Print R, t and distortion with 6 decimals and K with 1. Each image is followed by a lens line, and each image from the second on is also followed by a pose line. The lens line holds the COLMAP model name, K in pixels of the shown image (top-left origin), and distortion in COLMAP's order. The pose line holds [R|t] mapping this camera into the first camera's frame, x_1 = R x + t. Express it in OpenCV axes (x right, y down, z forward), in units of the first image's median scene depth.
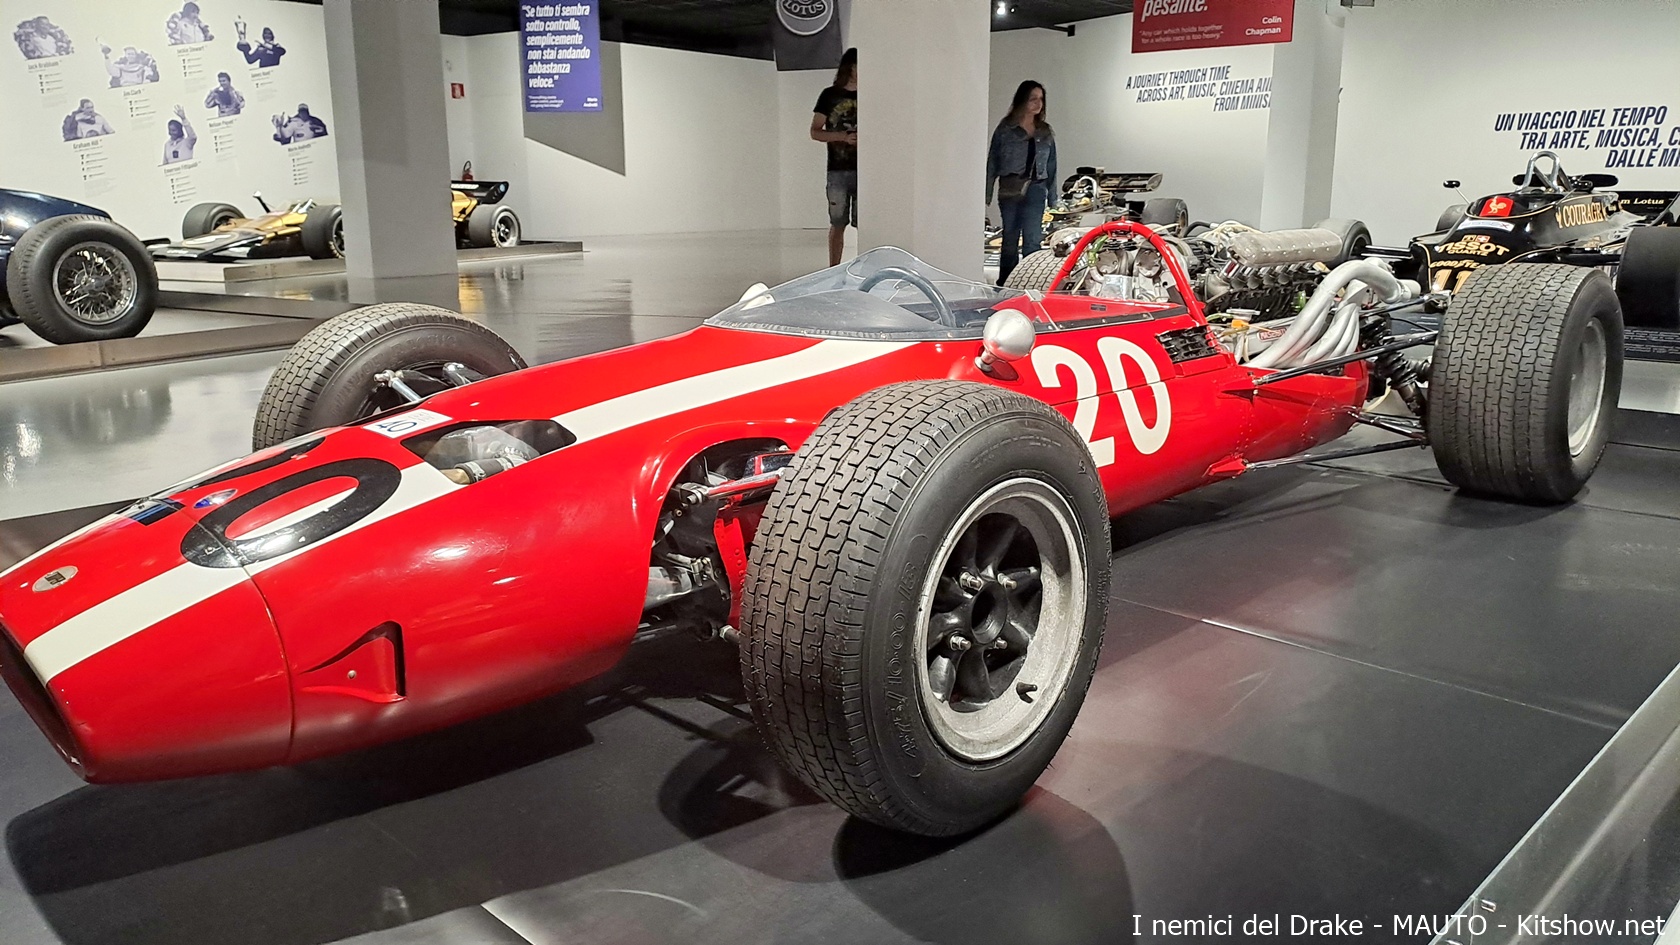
lens RADIAL K [[1265.1, 0, 851.8], [0, 1265.1, 468.8], [0, 0, 1]] dist [0.089916, -0.082077]
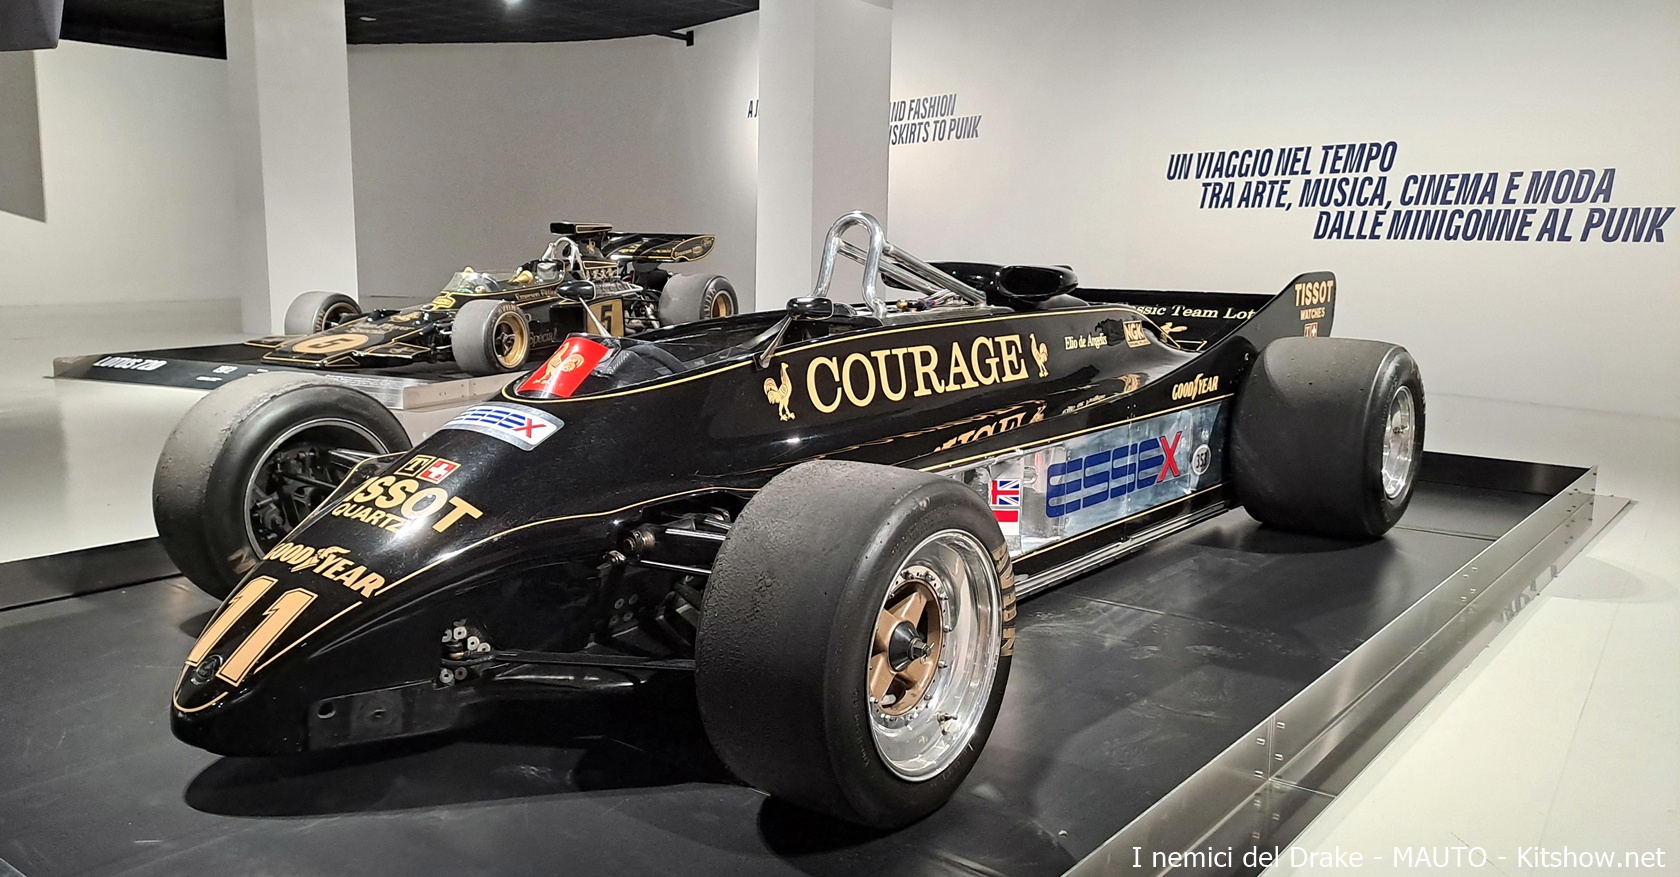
lens RADIAL K [[1344.0, 0, 786.9], [0, 1344.0, 488.1], [0, 0, 1]] dist [0.027333, -0.009375]
pose [[0.999651, 0.004901, 0.025965, 0.315303], [-0.003986, 0.999373, -0.035168, -0.089897], [-0.026121, 0.035052, 0.999044, 0.363685]]
